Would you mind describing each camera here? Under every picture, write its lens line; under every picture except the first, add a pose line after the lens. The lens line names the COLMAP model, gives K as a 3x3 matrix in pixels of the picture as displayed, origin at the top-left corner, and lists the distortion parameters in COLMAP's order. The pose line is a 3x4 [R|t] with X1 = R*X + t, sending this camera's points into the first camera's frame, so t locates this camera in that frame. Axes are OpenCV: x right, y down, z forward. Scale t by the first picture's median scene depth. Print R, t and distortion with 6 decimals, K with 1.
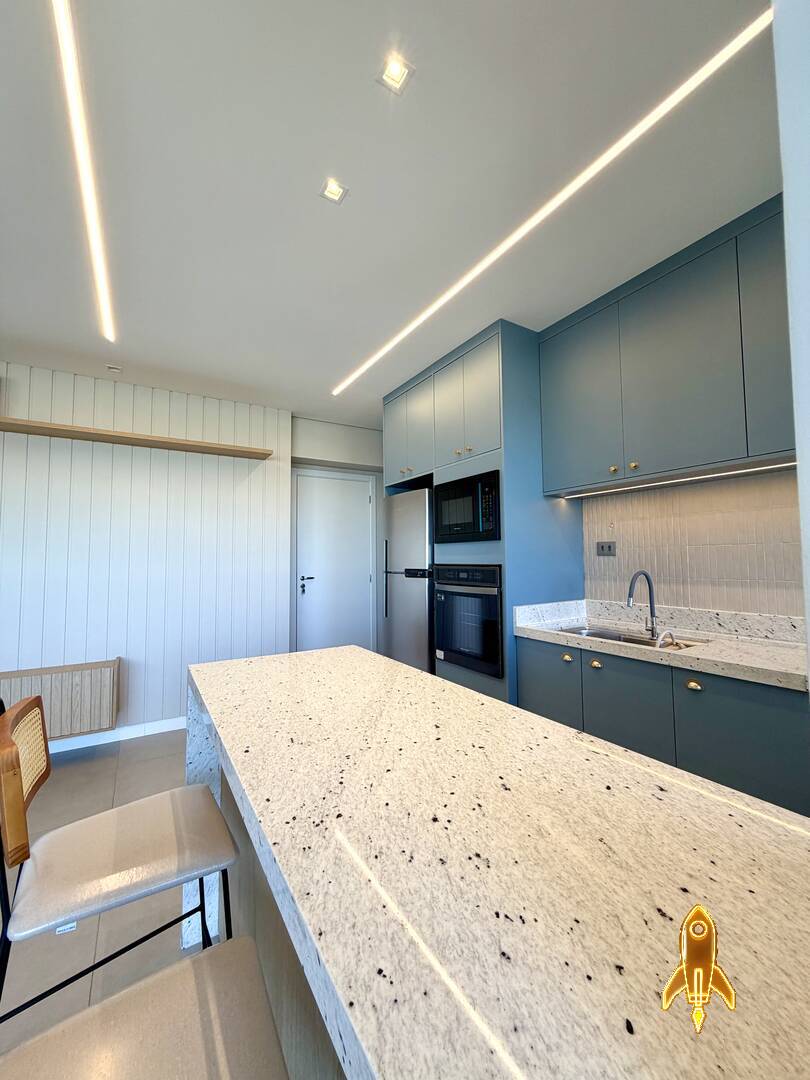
lens RADIAL K [[432.5, 0, 404.6], [0, 432.5, 536.4], [0, 0, 1]] dist [-0.000229, 0.000643]
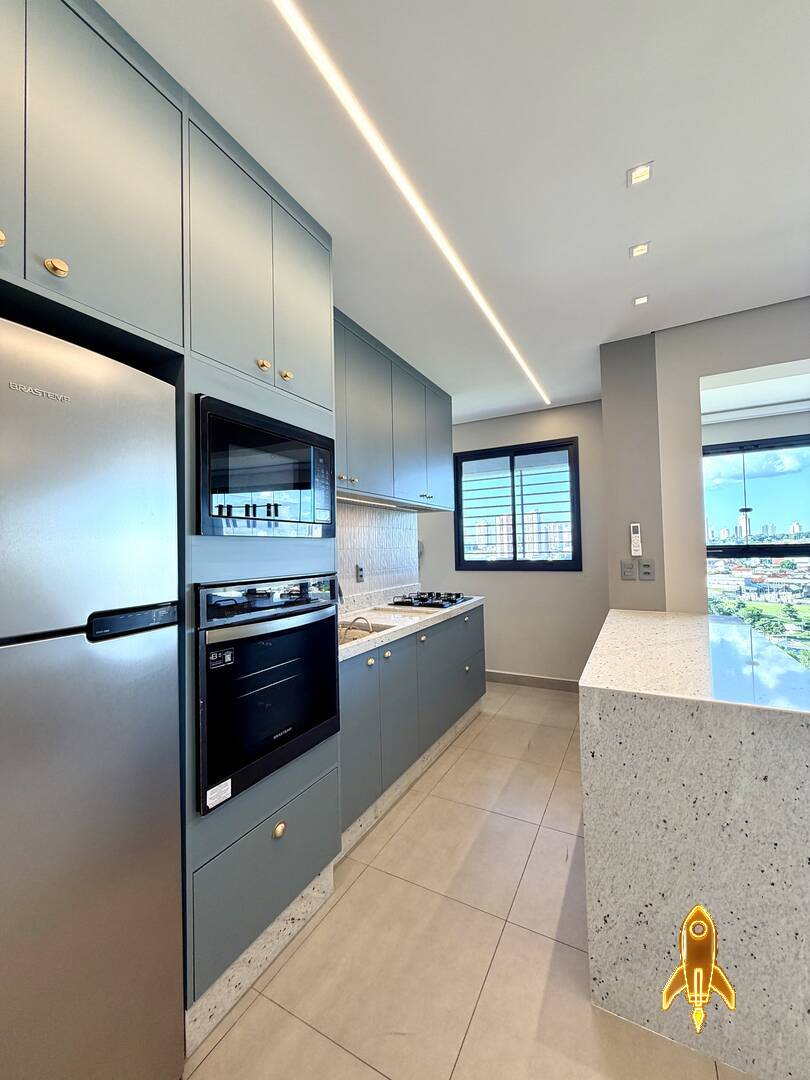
lens RADIAL K [[432.5, 0, 404.5], [0, 432.5, 539.3], [0, 0, 1]] dist [-0.000229, 0.000643]
pose [[-0.499023, 0.037416, 0.865781, -0.393690], [-0.021847, 0.998207, -0.055731, 0.040916], [-0.866314, -0.046726, -0.497310, 1.070343]]
